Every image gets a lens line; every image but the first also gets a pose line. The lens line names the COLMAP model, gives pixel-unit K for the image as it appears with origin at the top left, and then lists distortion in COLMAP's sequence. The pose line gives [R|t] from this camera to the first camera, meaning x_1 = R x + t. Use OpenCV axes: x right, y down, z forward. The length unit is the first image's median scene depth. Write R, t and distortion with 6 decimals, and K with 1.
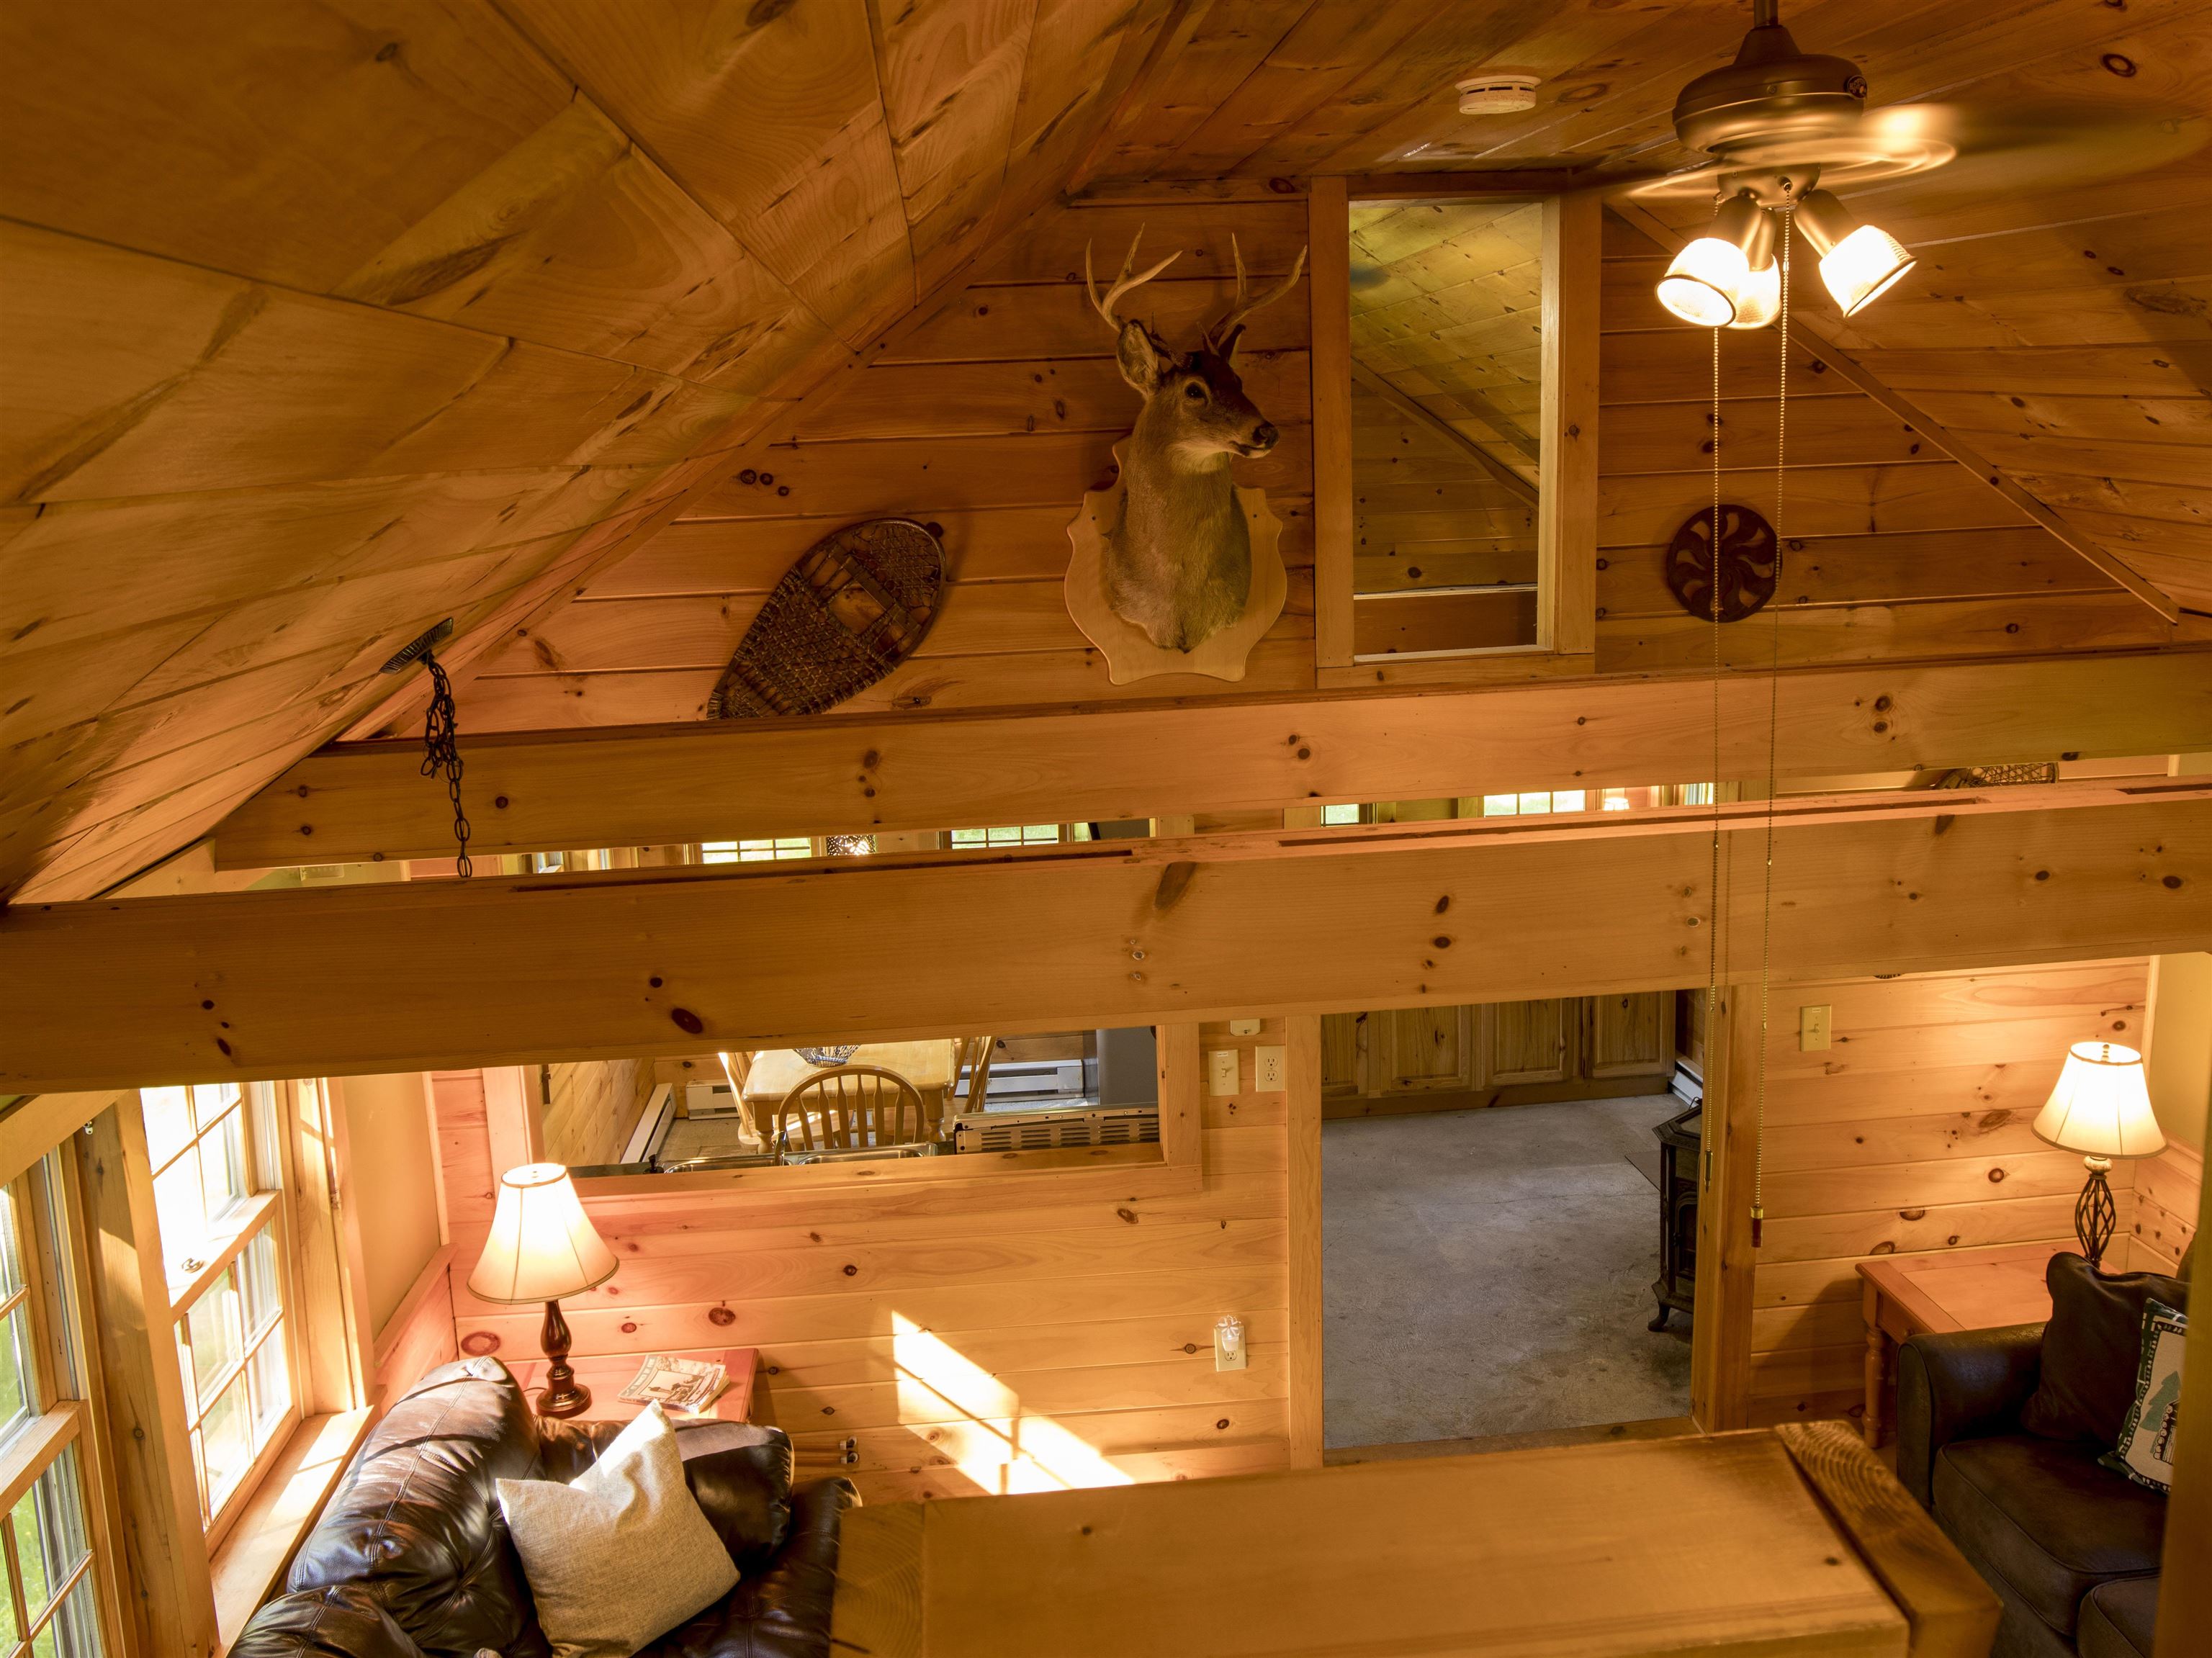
lens RADIAL K [[1836.7, 0, 1113.0], [0, 1836.7, 834.5], [0, 0, 1]] dist [-0.025471, -0.006196]
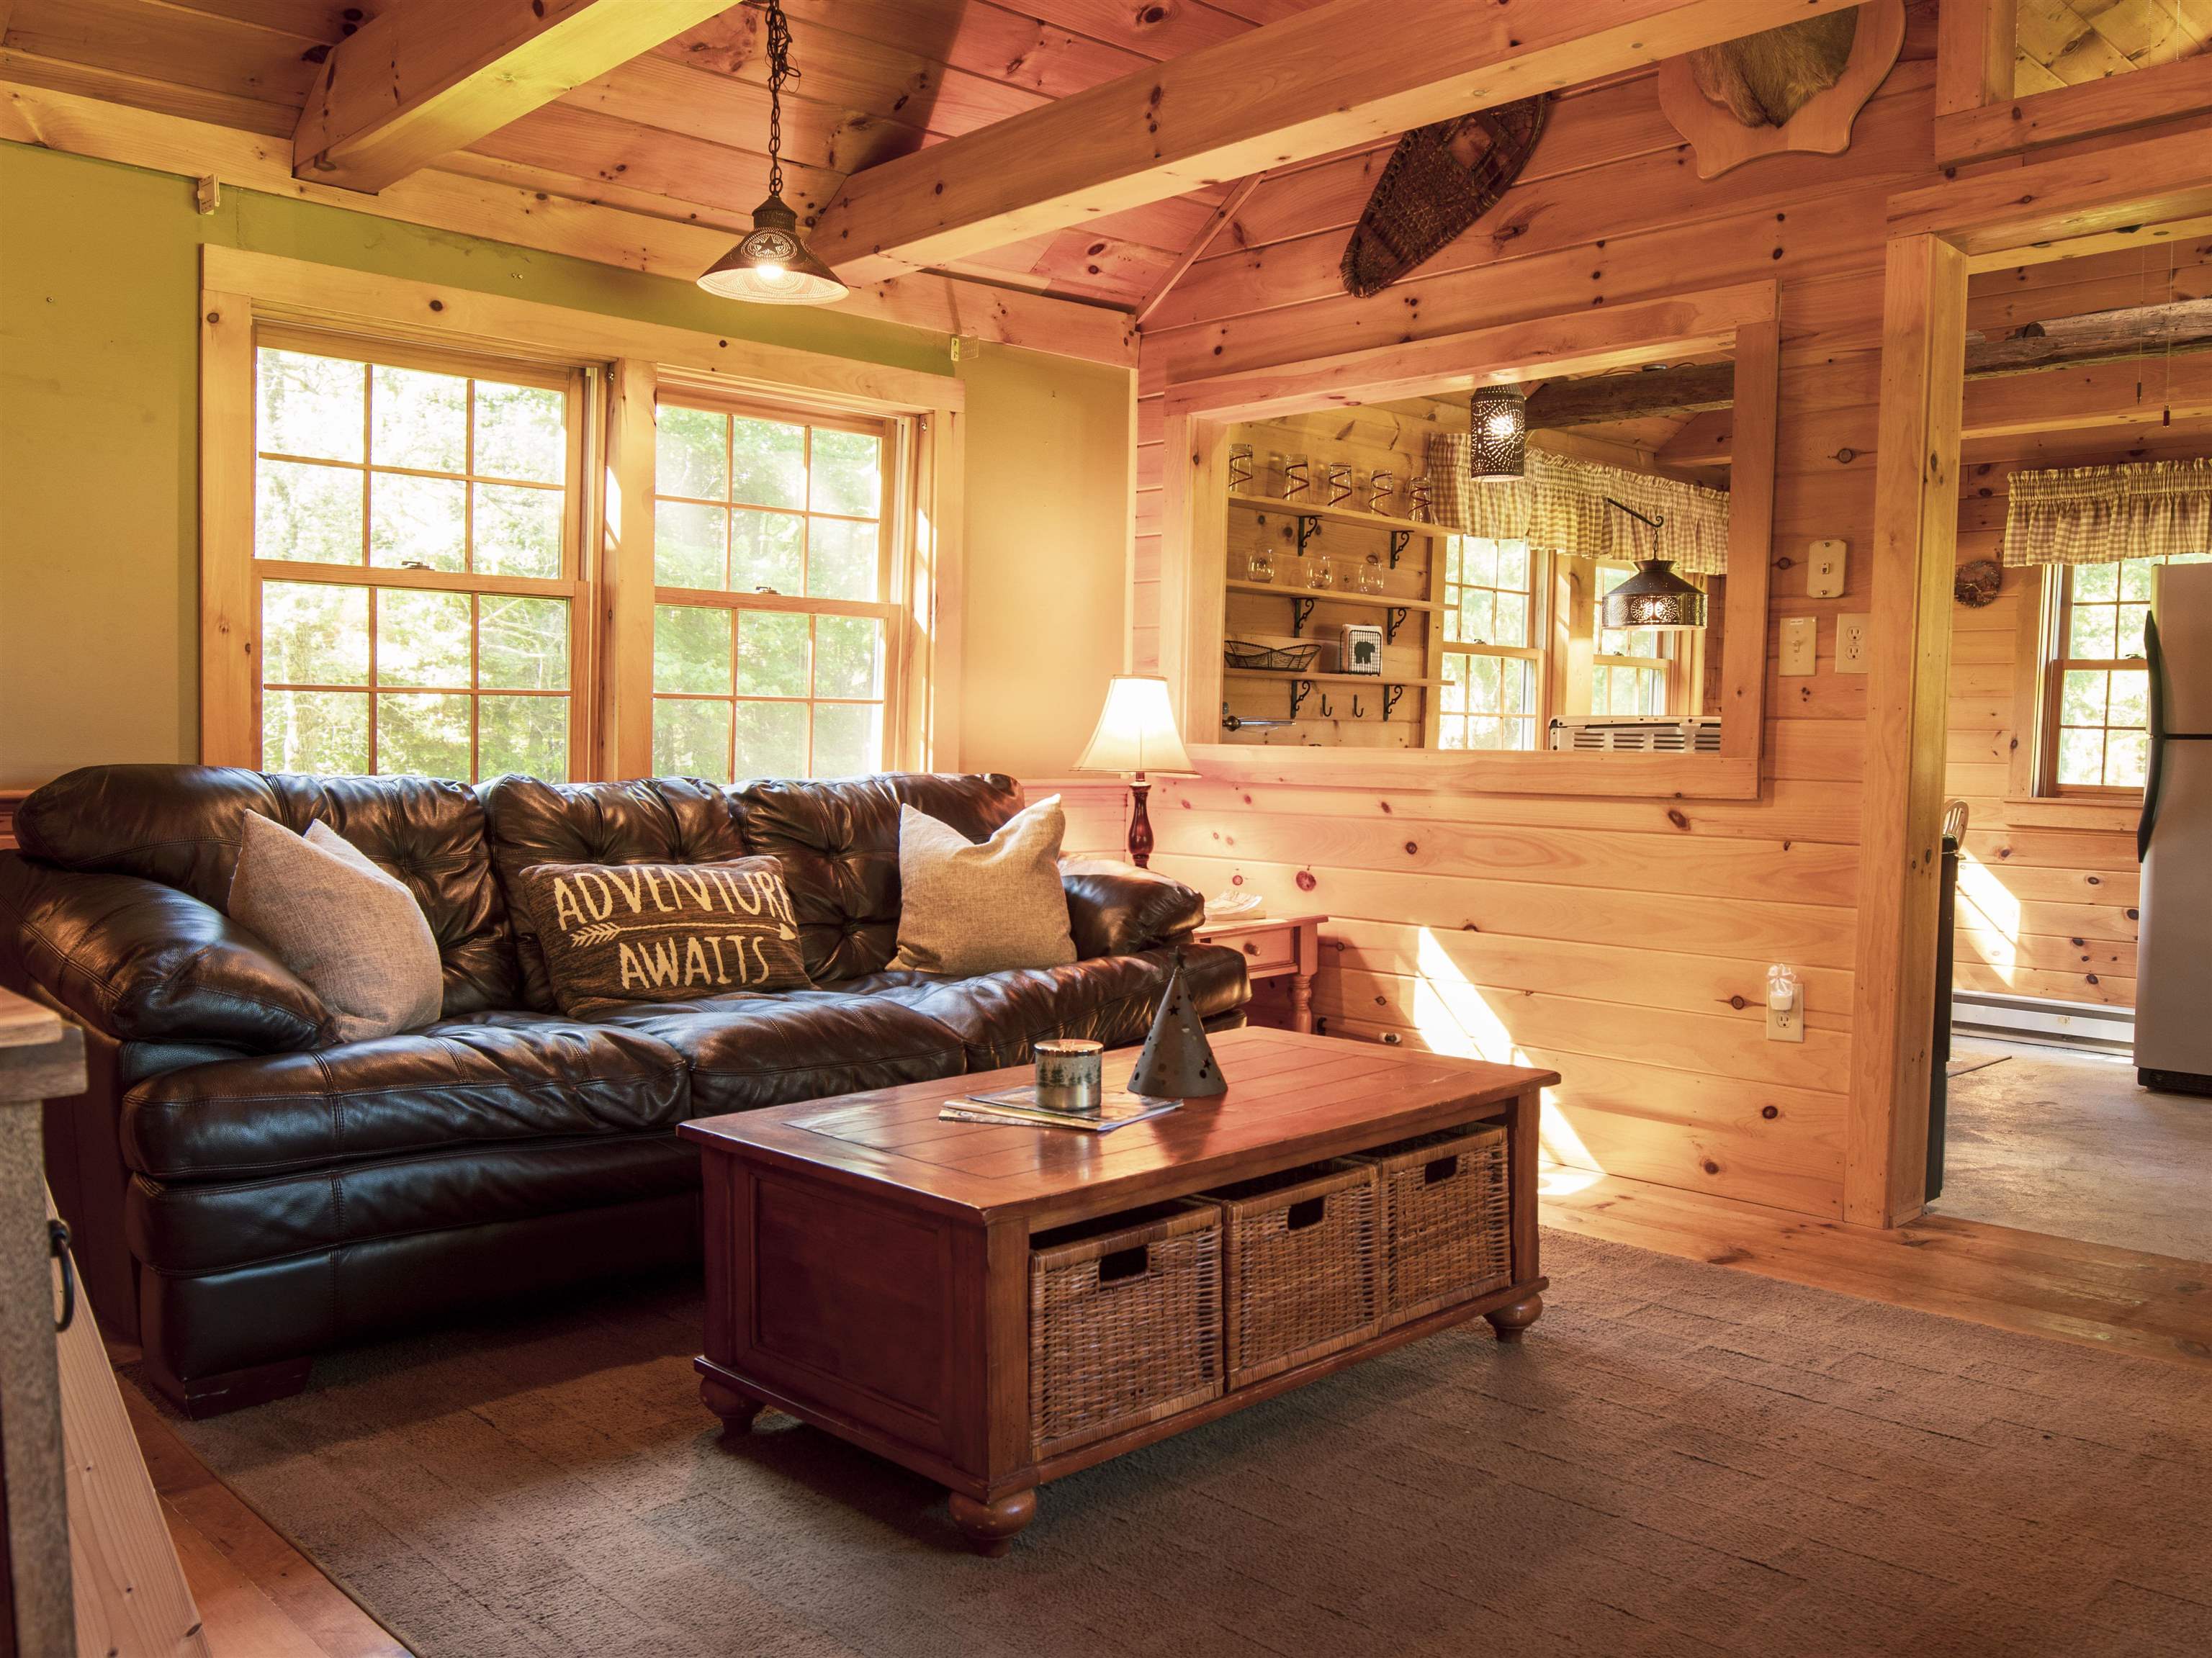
lens RADIAL K [[1836.7, 0, 1109.5], [0, 1836.7, 840.4], [0, 0, 1]] dist [-0.025471, -0.006196]
pose [[0.632475, 0.088299, -0.769531, 0.524650], [-0.189648, 0.980896, -0.043318, 0.322716], [0.751005, 0.173338, 0.637138, 0.282343]]
